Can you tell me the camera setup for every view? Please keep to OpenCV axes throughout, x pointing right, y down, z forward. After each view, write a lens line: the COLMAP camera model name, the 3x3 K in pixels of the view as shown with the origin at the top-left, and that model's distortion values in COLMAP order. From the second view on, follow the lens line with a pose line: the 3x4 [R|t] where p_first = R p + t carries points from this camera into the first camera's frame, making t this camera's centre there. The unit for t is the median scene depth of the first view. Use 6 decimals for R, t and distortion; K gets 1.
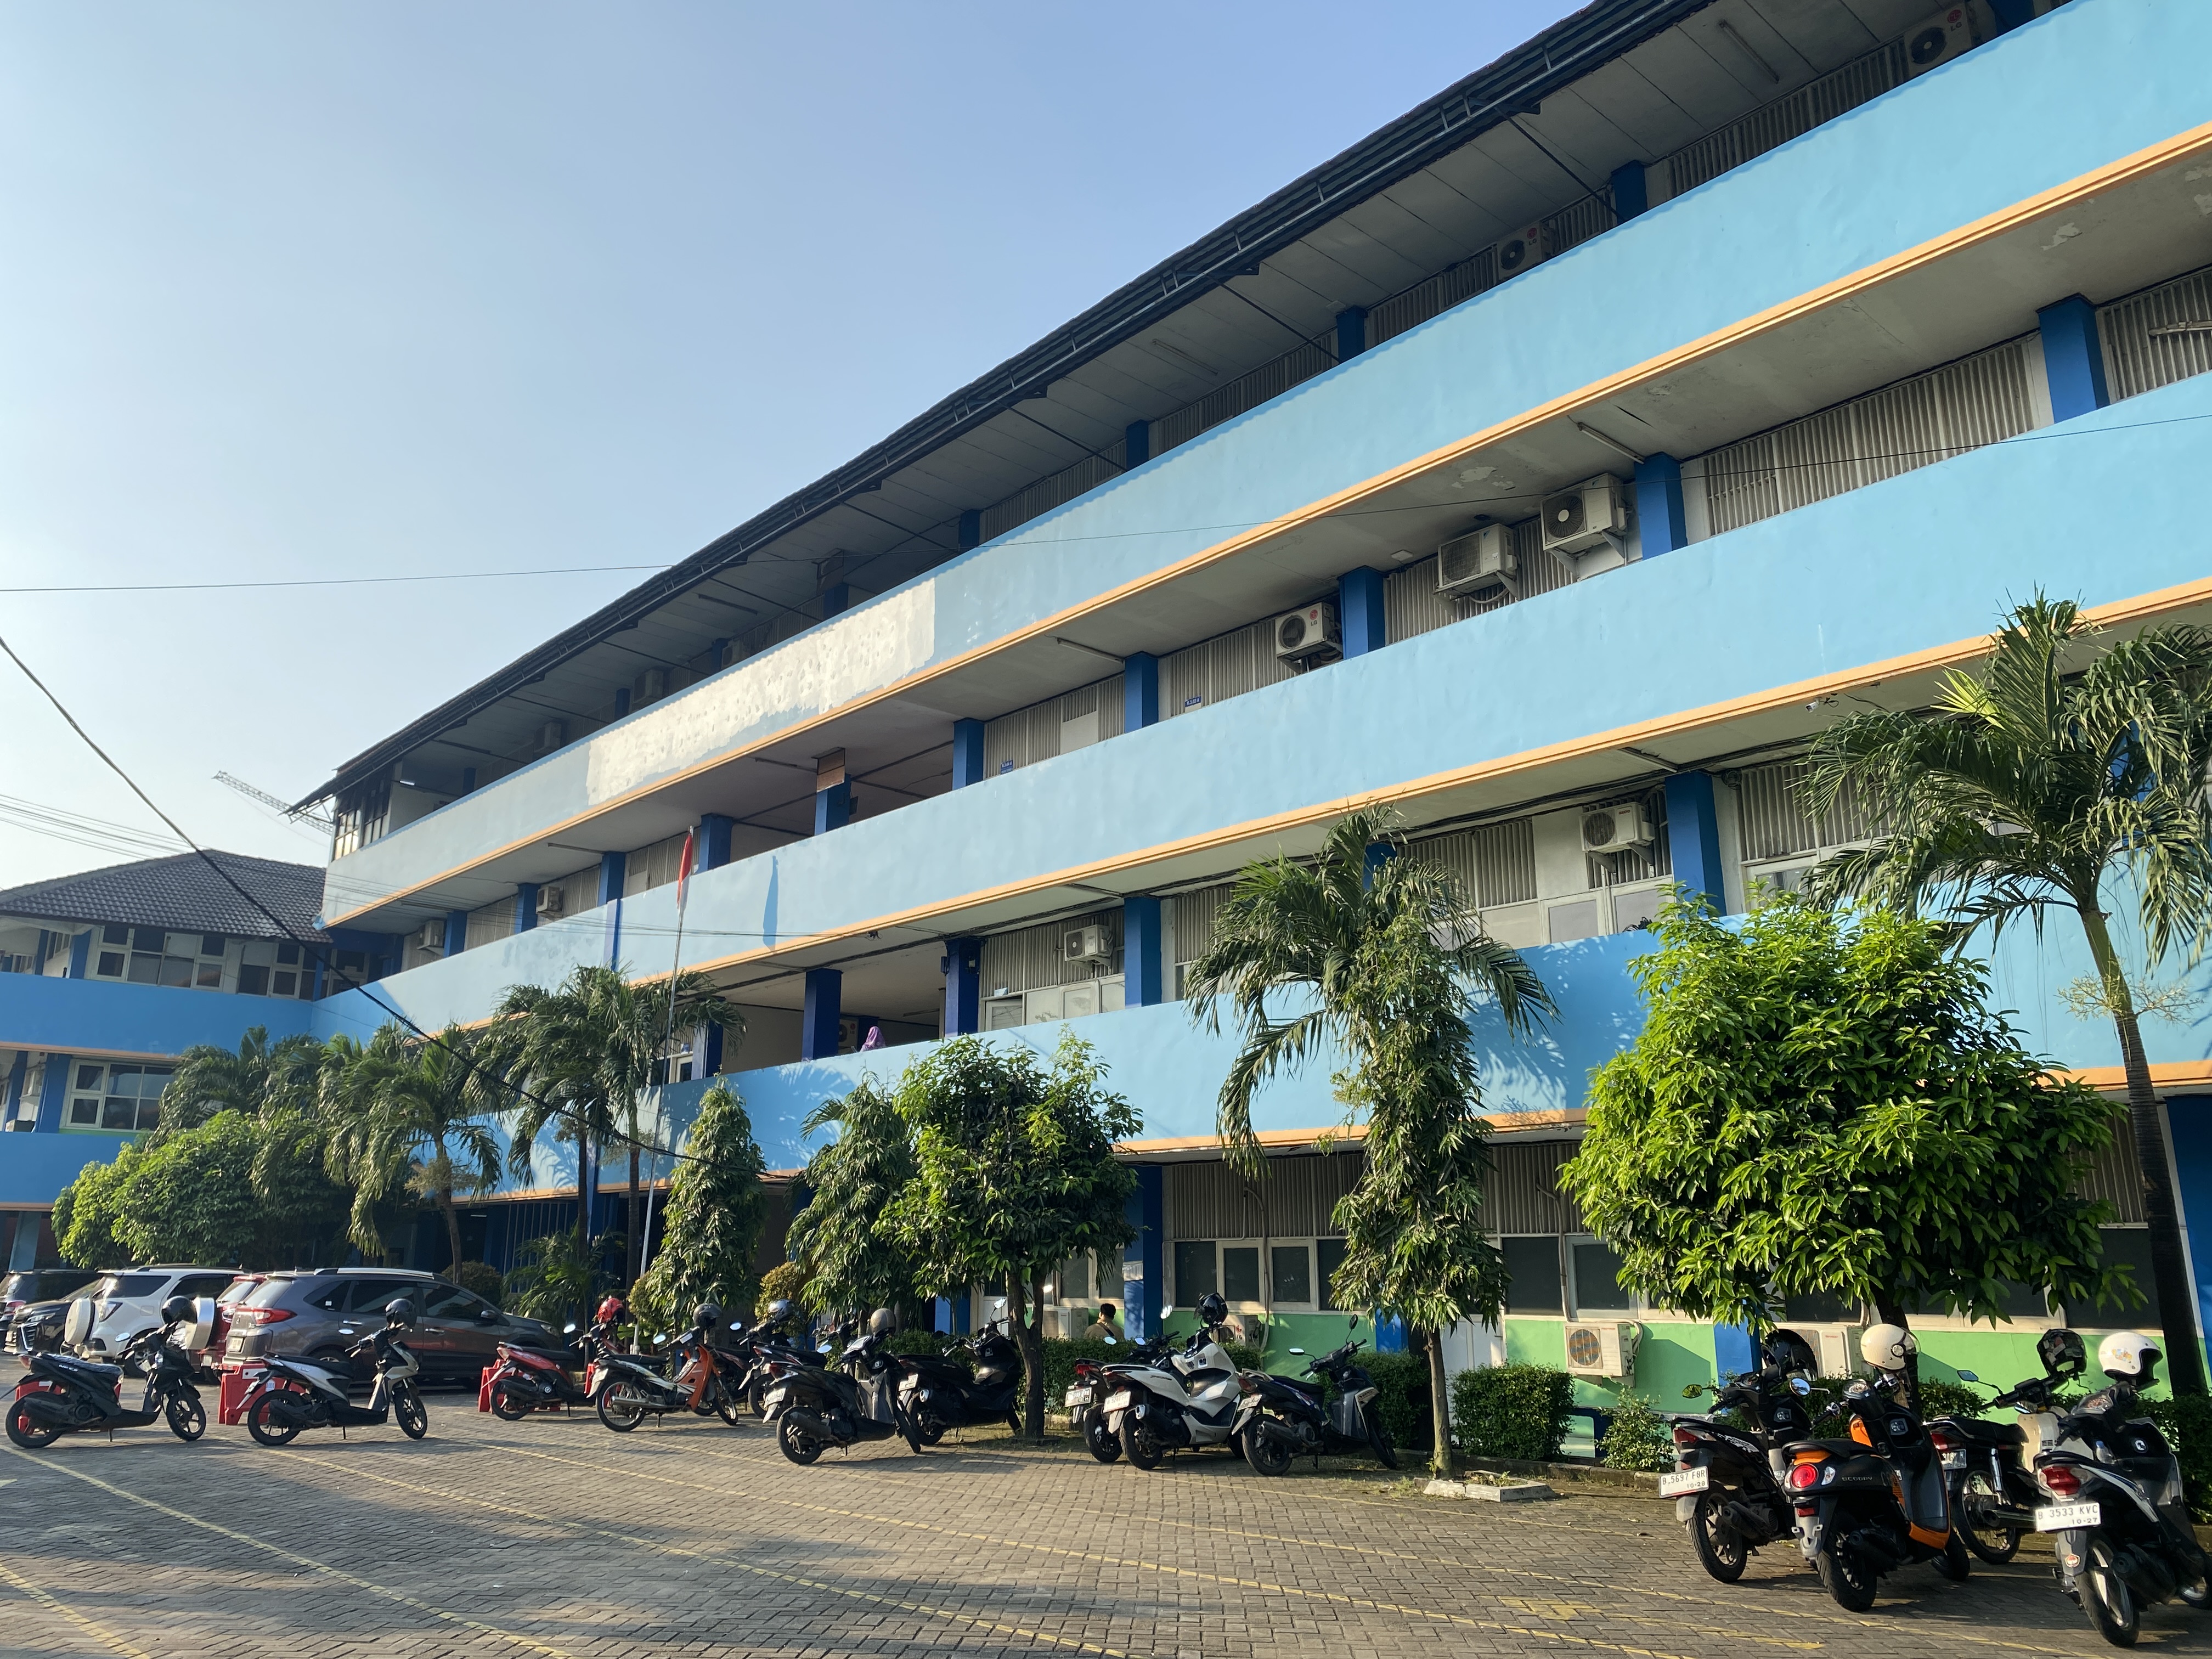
lens RADIAL K [[1666.6, 0, 1066.3], [0, 1666.6, 802.4], [0, 0, 1]] dist [0.073962, -0.093888]
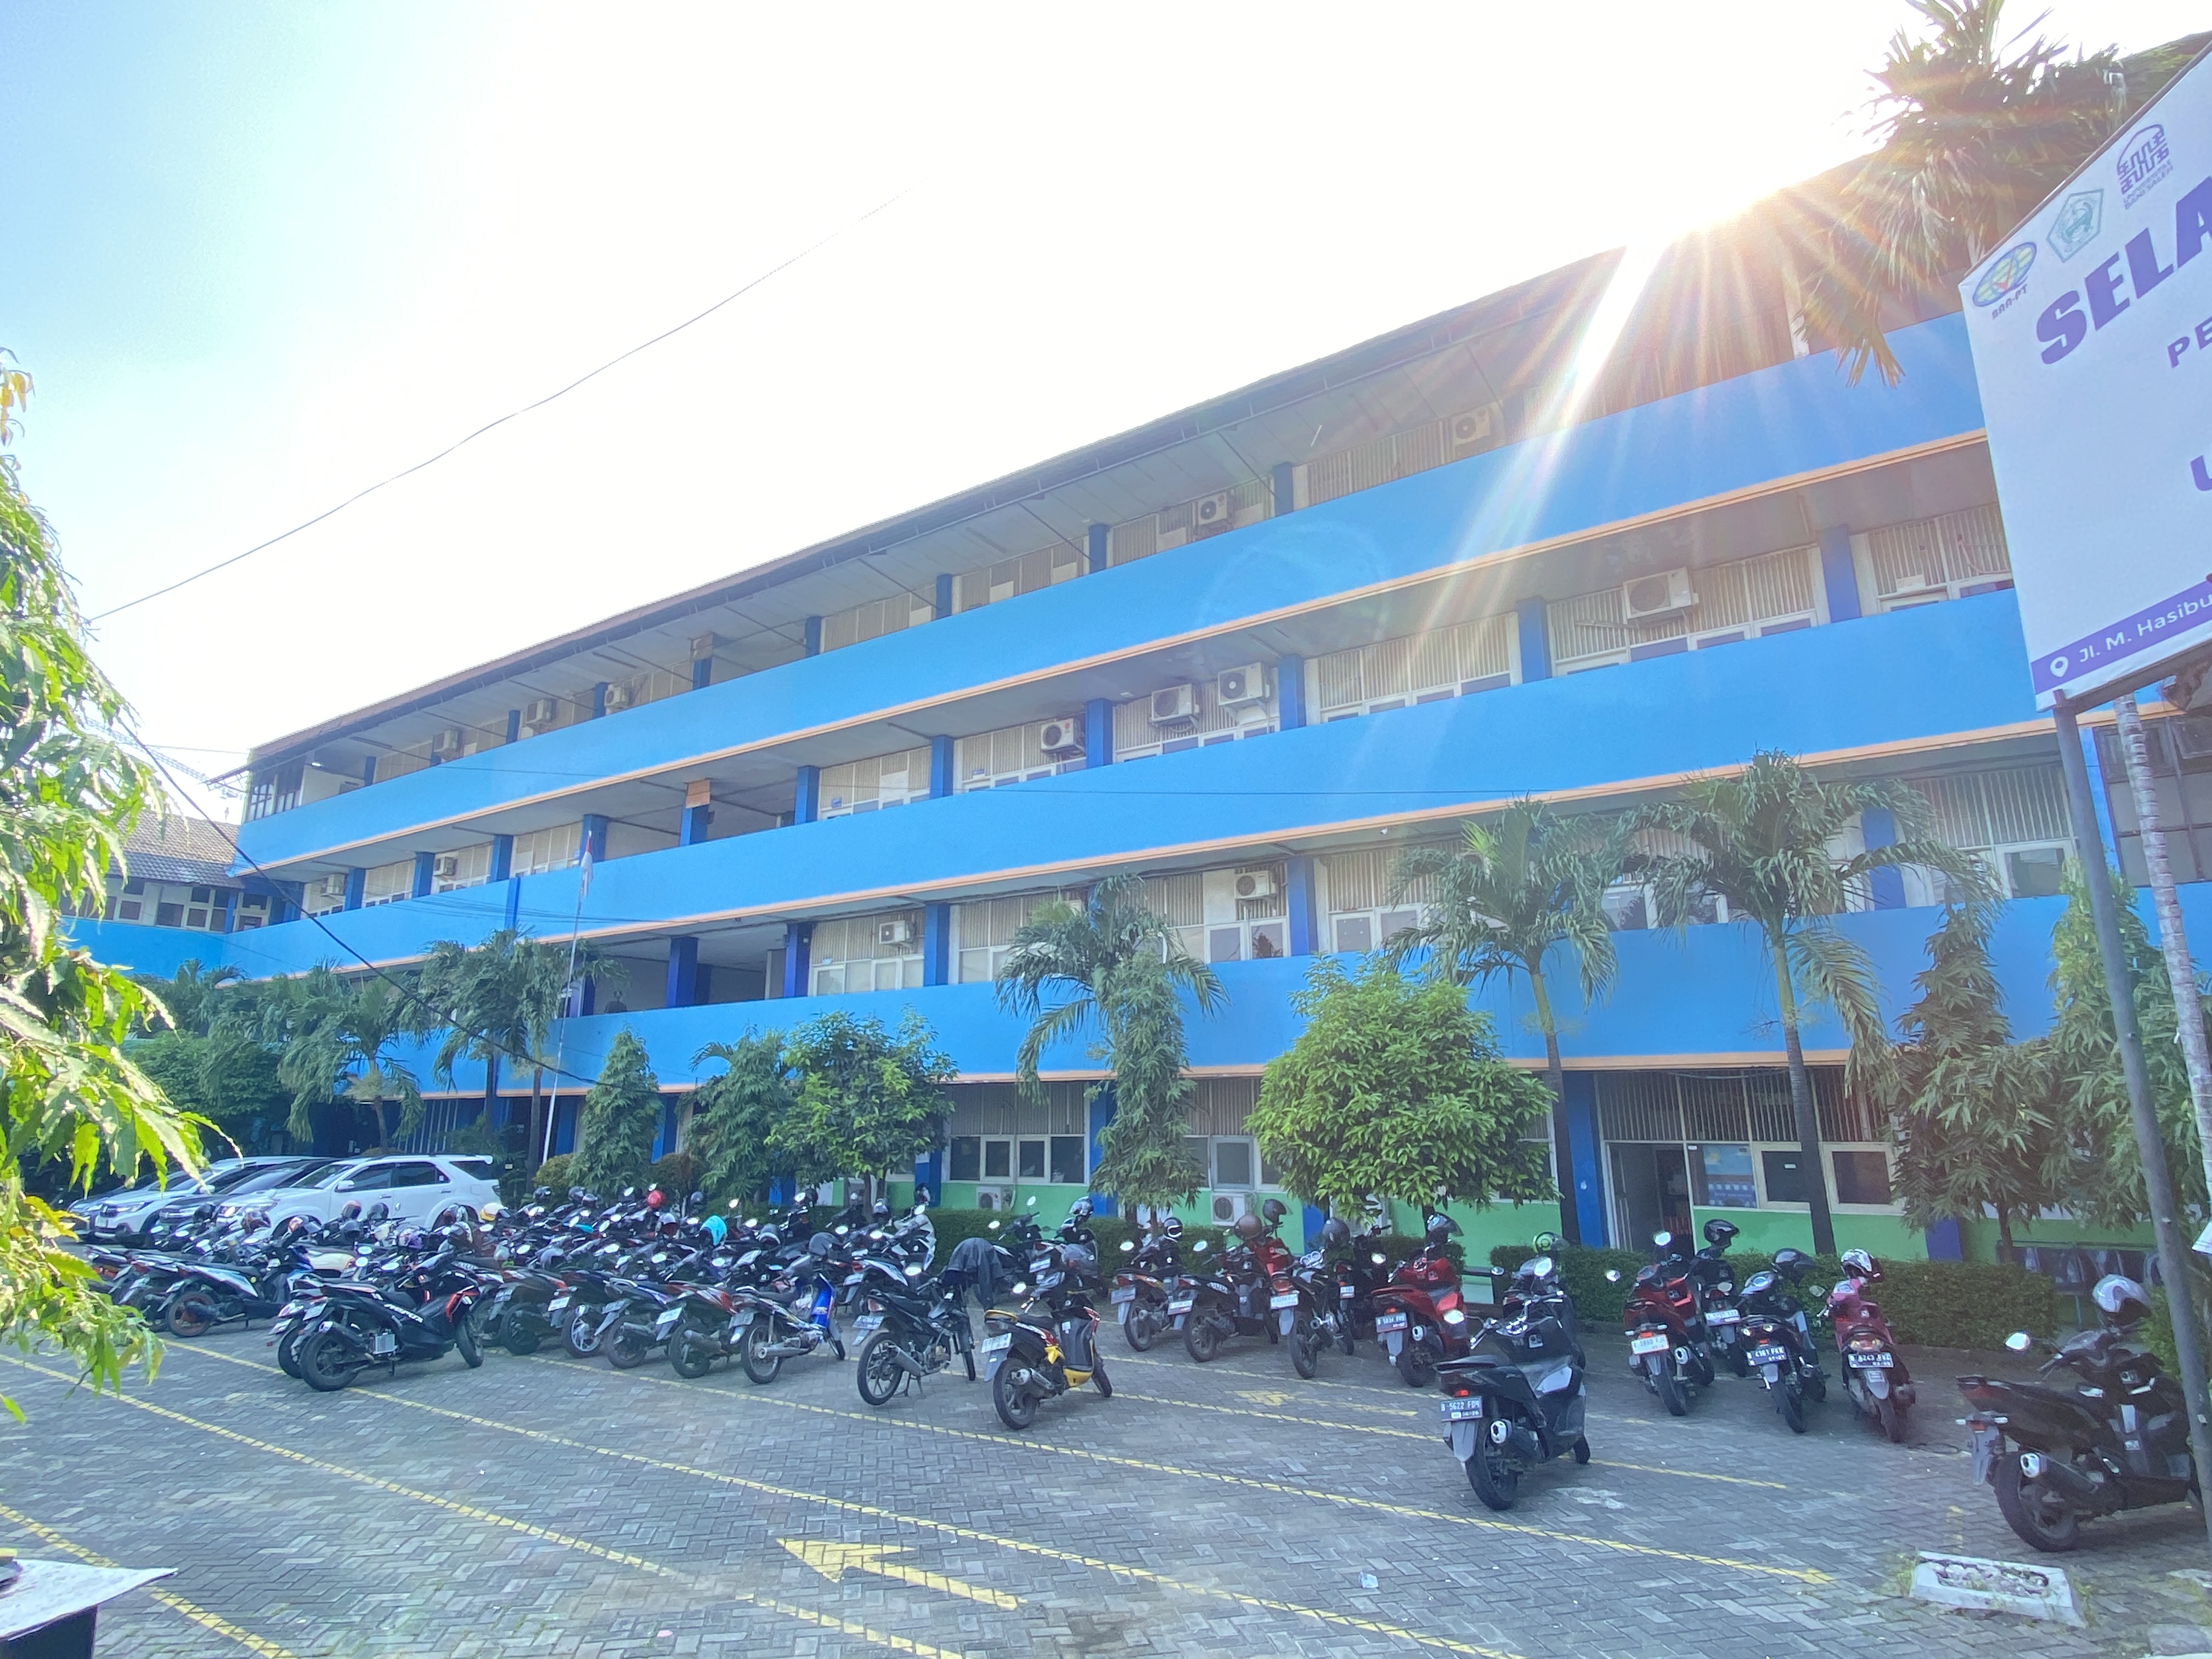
lens RADIAL K [[1192.0, 0, 1084.1], [0, 1192.0, 821.0], [0, 0, 1]] dist [0.069733, -0.061151]
pose [[0.969579, 0.047677, 0.240089, -0.113382], [-0.056530, 0.997946, 0.030122, -0.072704], [-0.238160, -0.042778, 0.970283, -0.071642]]
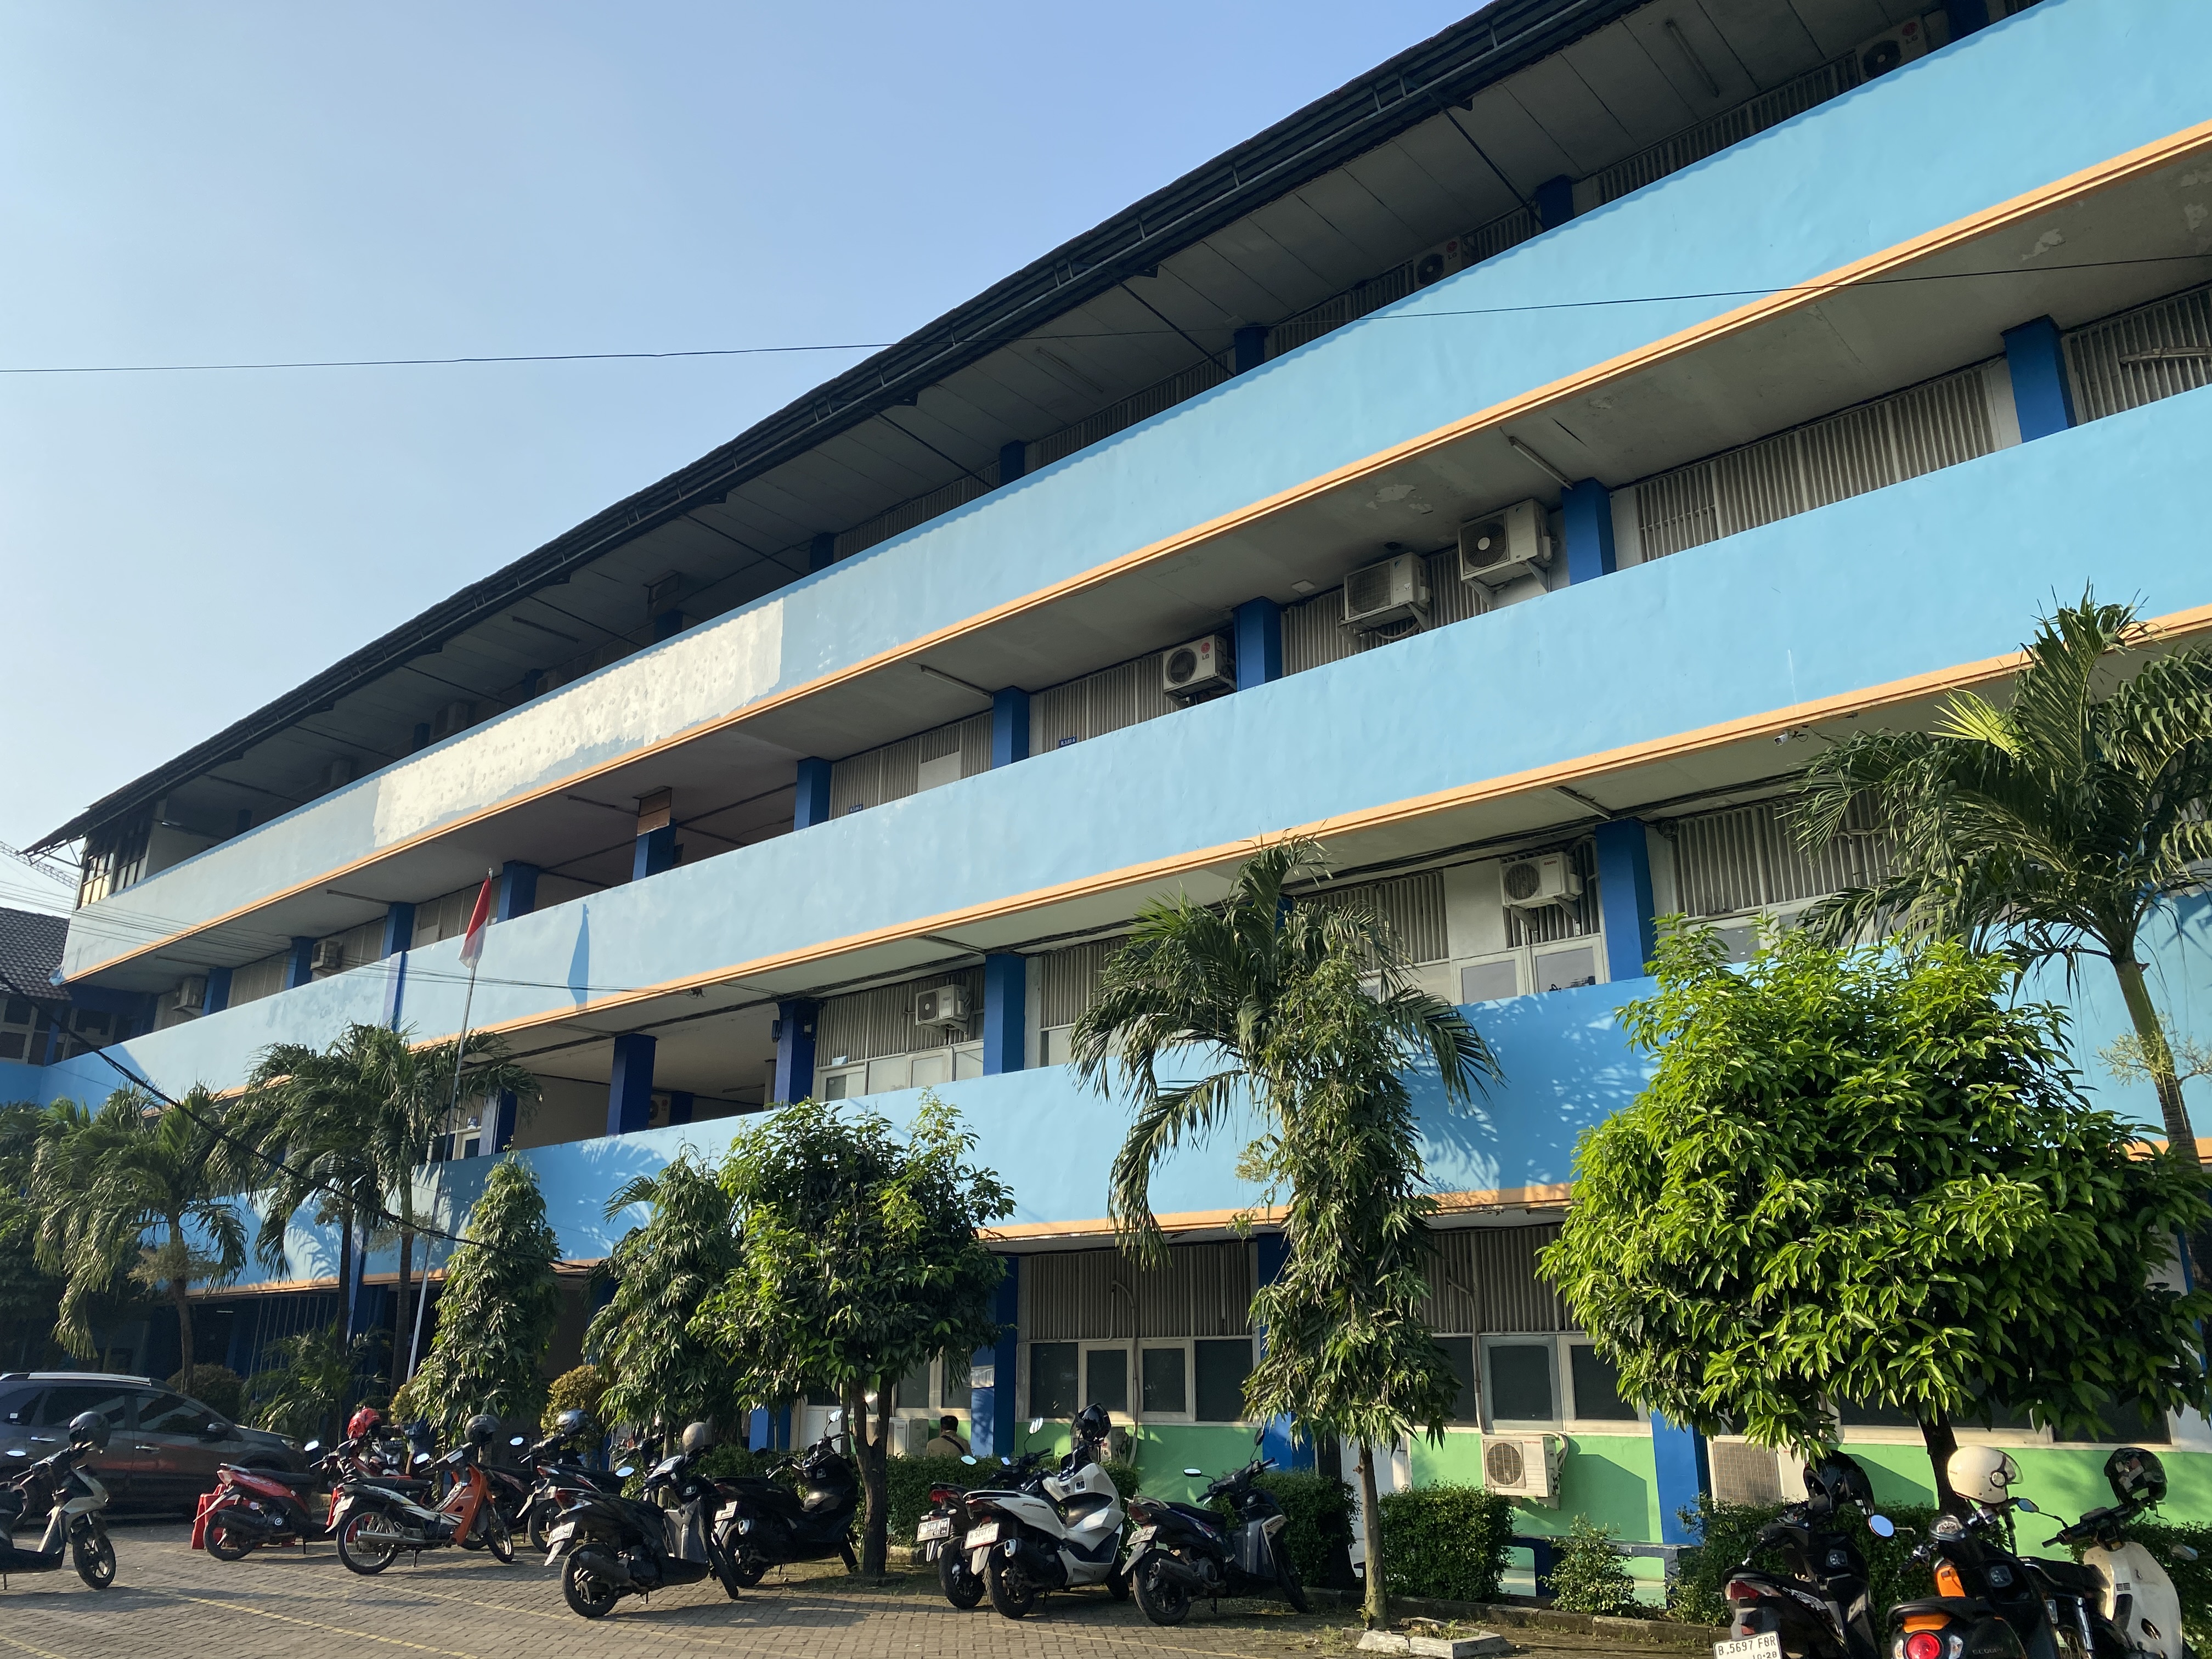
lens RADIAL K [[1660.7, 0, 1069.3], [0, 1660.7, 817.5], [0, 0, 1]] dist [0.025581, -0.010574]
pose [[0.993415, 0.036769, 0.108509, -0.025948], [-0.031317, 0.998181, -0.051525, 0.036339], [-0.110206, 0.047787, 0.992759, 0.135092]]
